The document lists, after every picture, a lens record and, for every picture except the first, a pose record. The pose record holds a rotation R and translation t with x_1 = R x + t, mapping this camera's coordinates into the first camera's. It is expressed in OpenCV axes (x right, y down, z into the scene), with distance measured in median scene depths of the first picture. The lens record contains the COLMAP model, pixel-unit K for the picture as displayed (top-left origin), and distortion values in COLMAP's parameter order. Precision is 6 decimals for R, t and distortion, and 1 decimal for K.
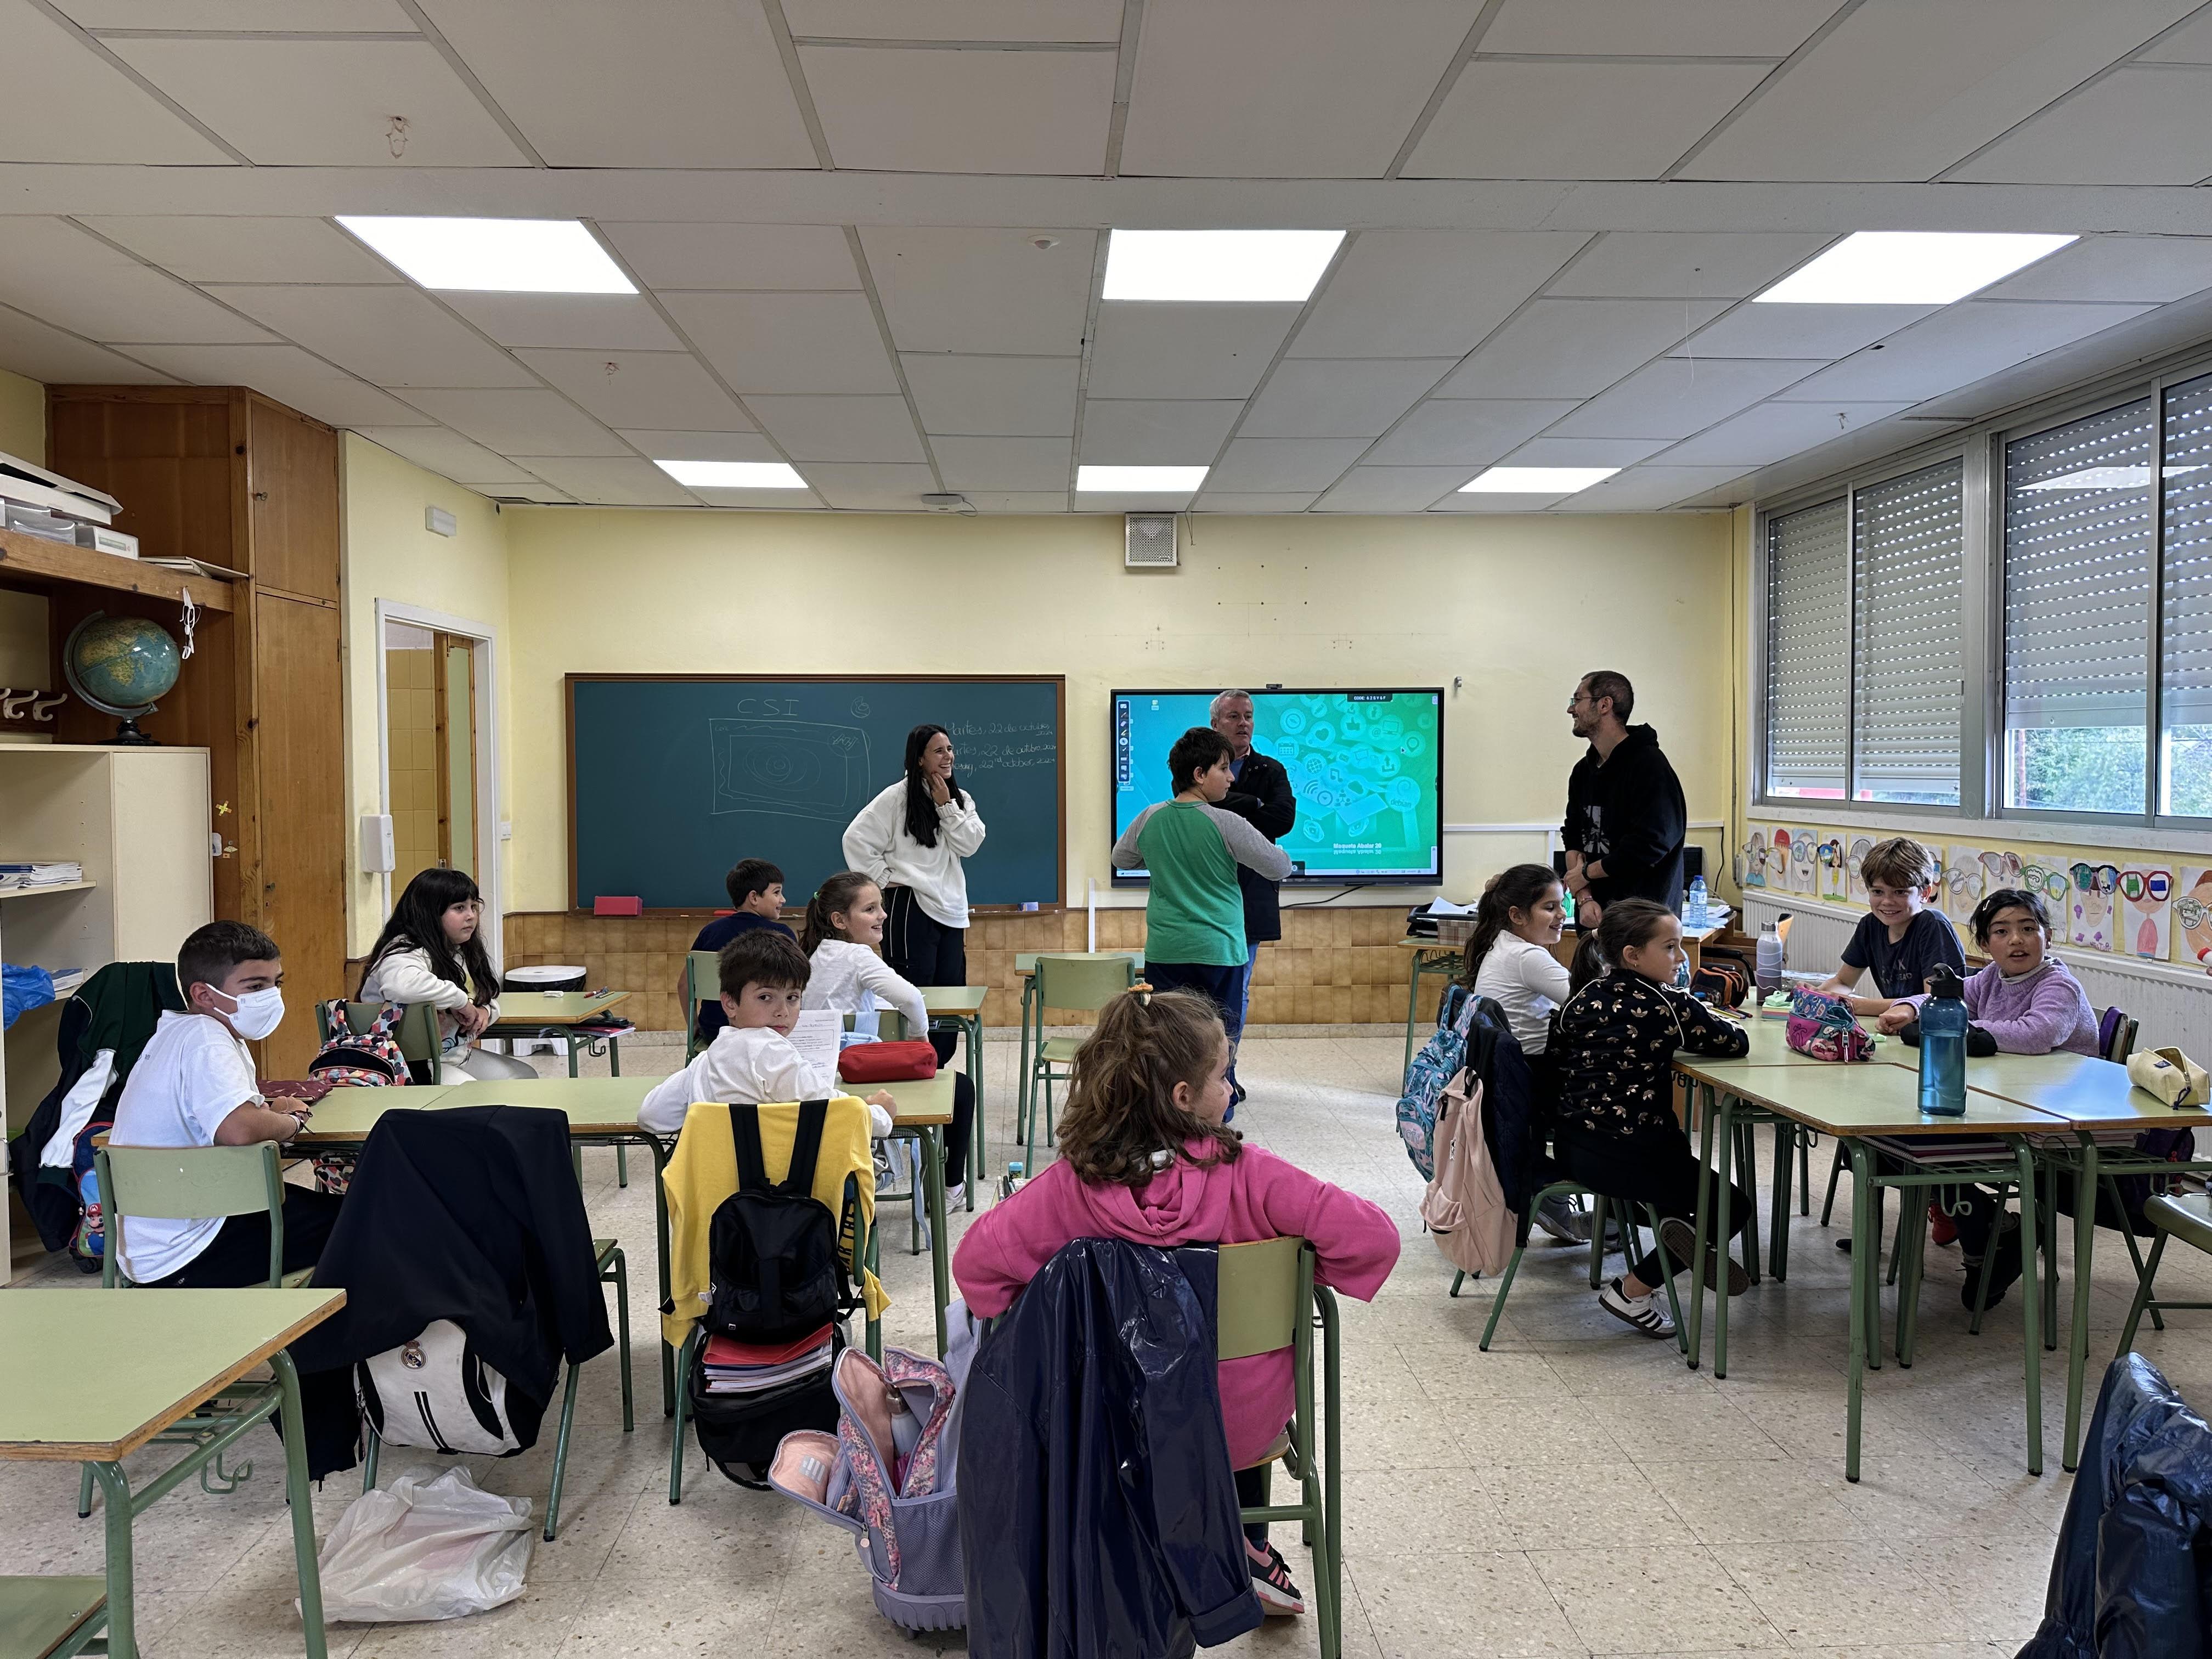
lens RADIAL K [[1548.0, 0, 1102.7], [0, 1548.0, 840.3], [0, 0, 1]] dist [0.000423, -0.003530]
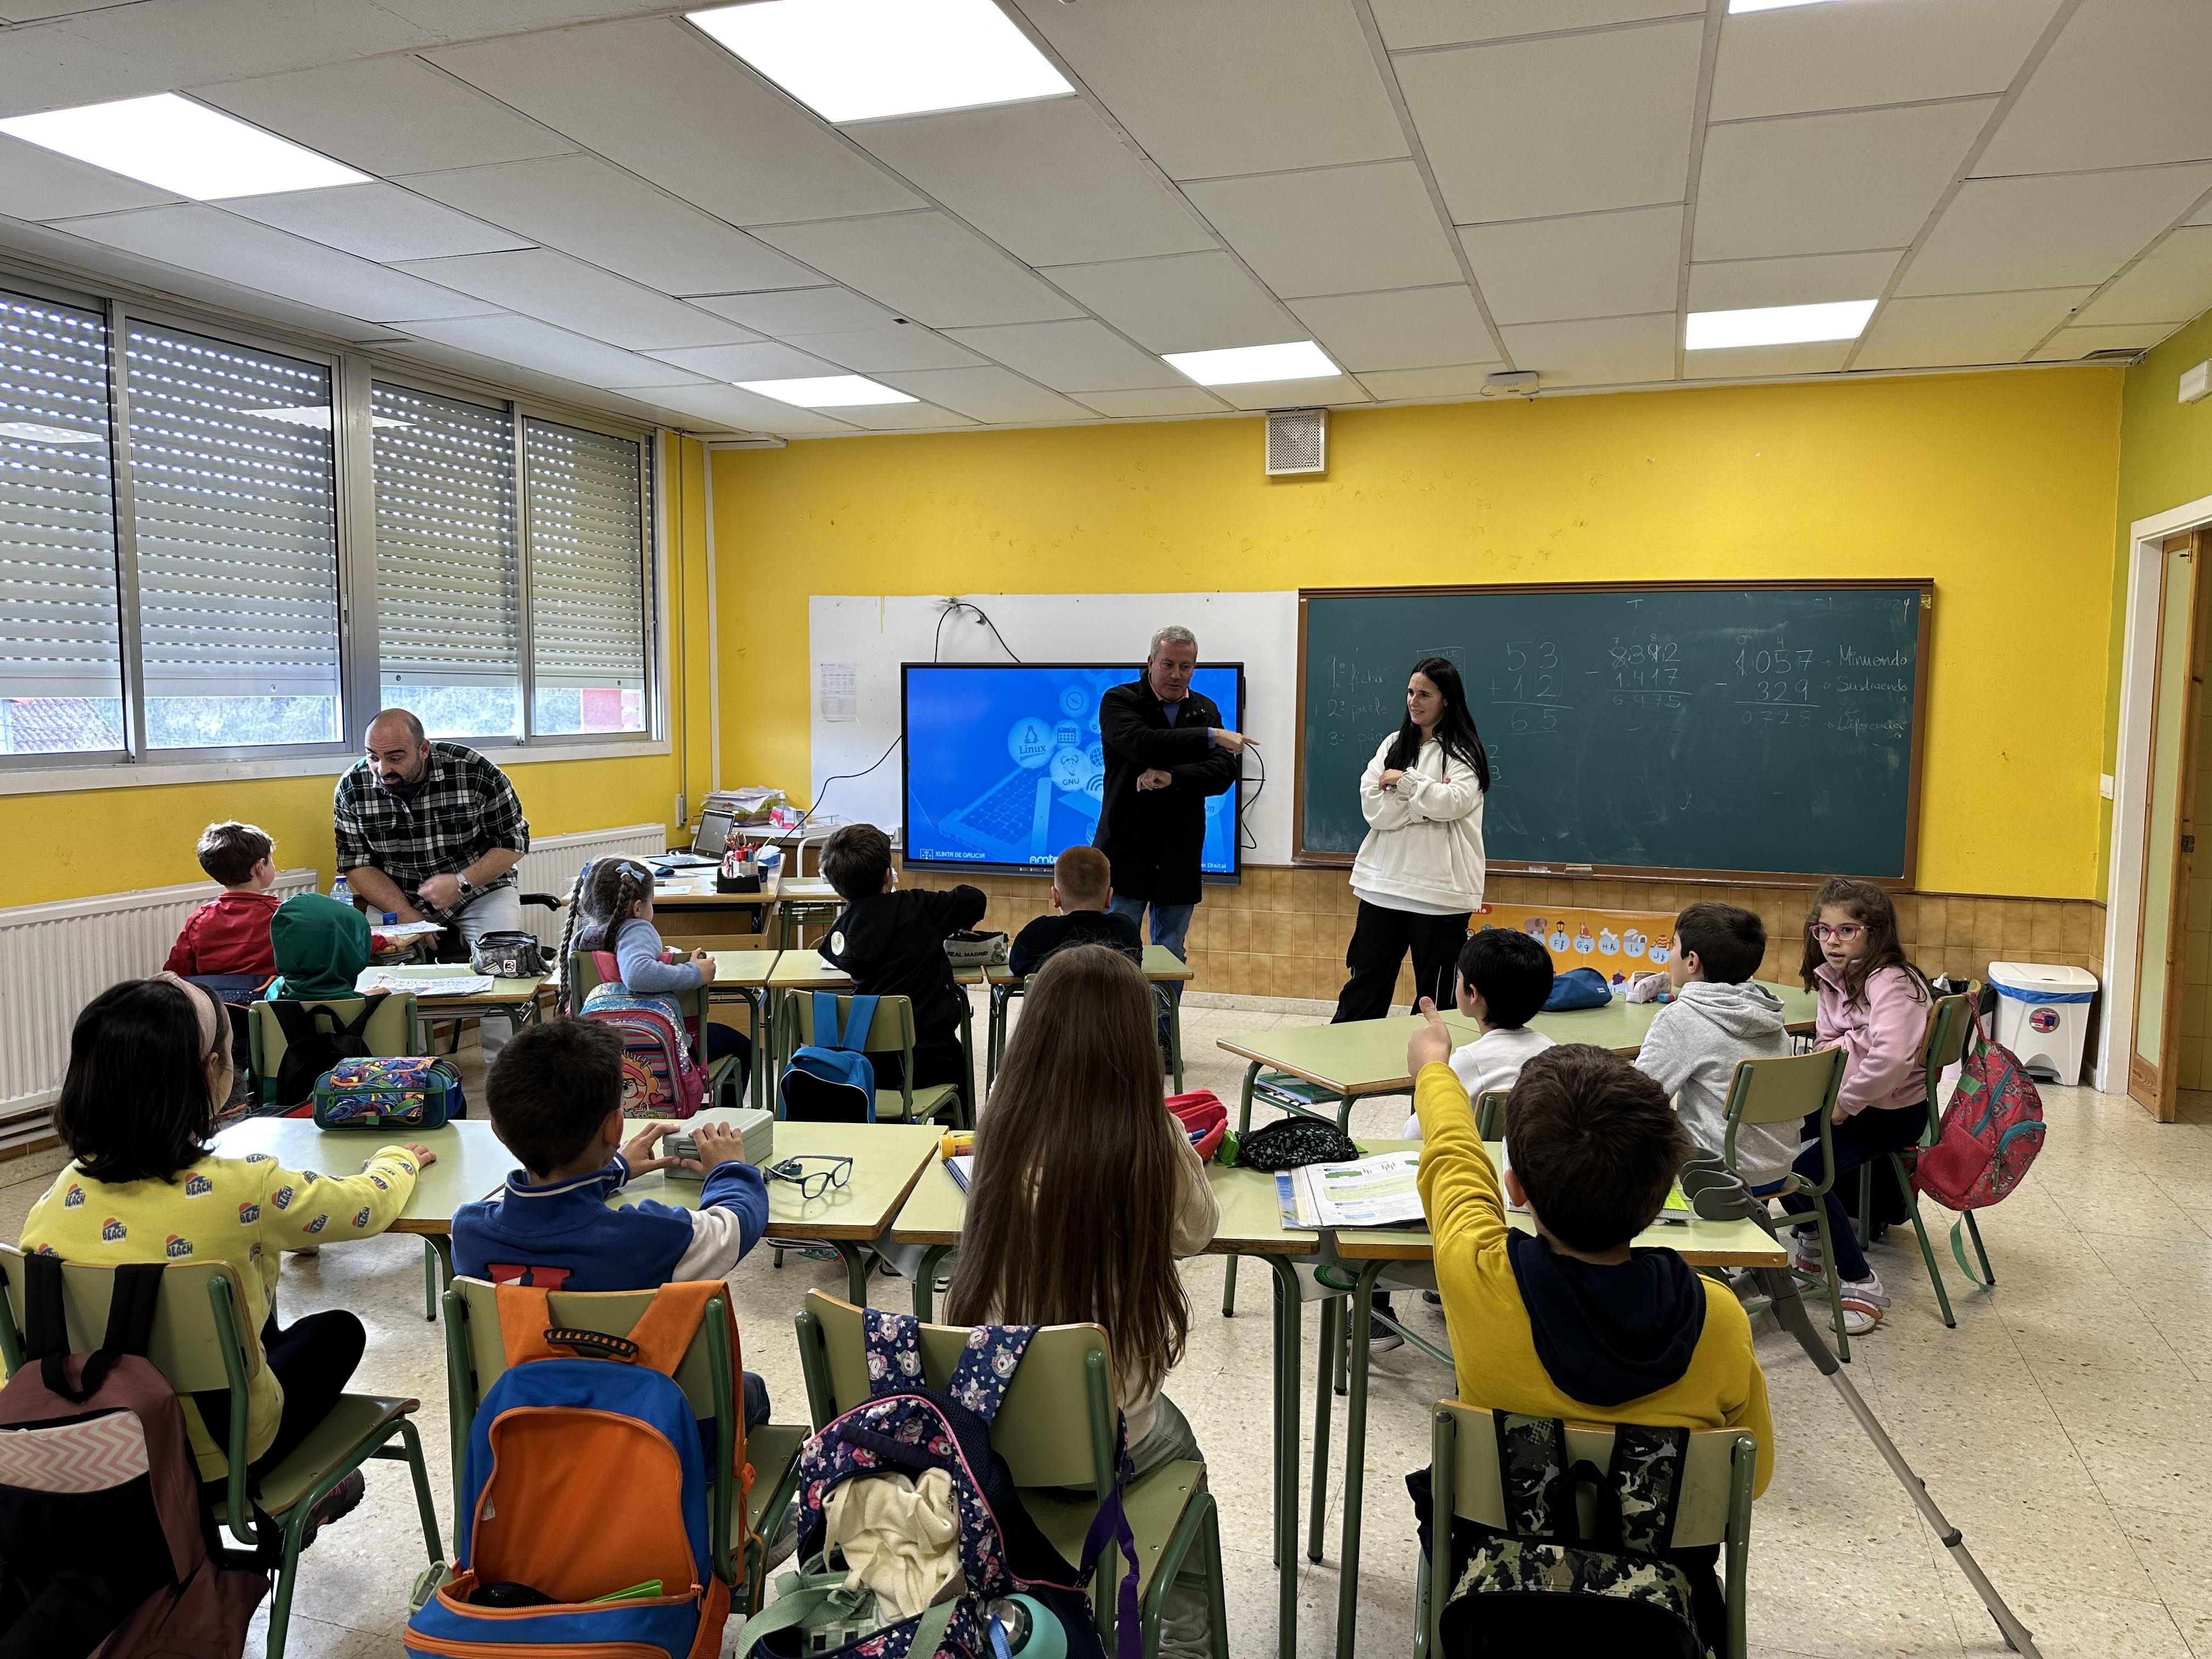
lens RADIAL K [[1548.0, 0, 1102.7], [0, 1548.0, 840.3], [0, 0, 1]] dist [0.000423, -0.003530]
pose [[0.932669, 0.014504, -0.360442, -0.007183], [-0.001583, 0.999346, 0.036117, -0.009219], [0.360730, -0.033114, 0.932082, 0.175995]]
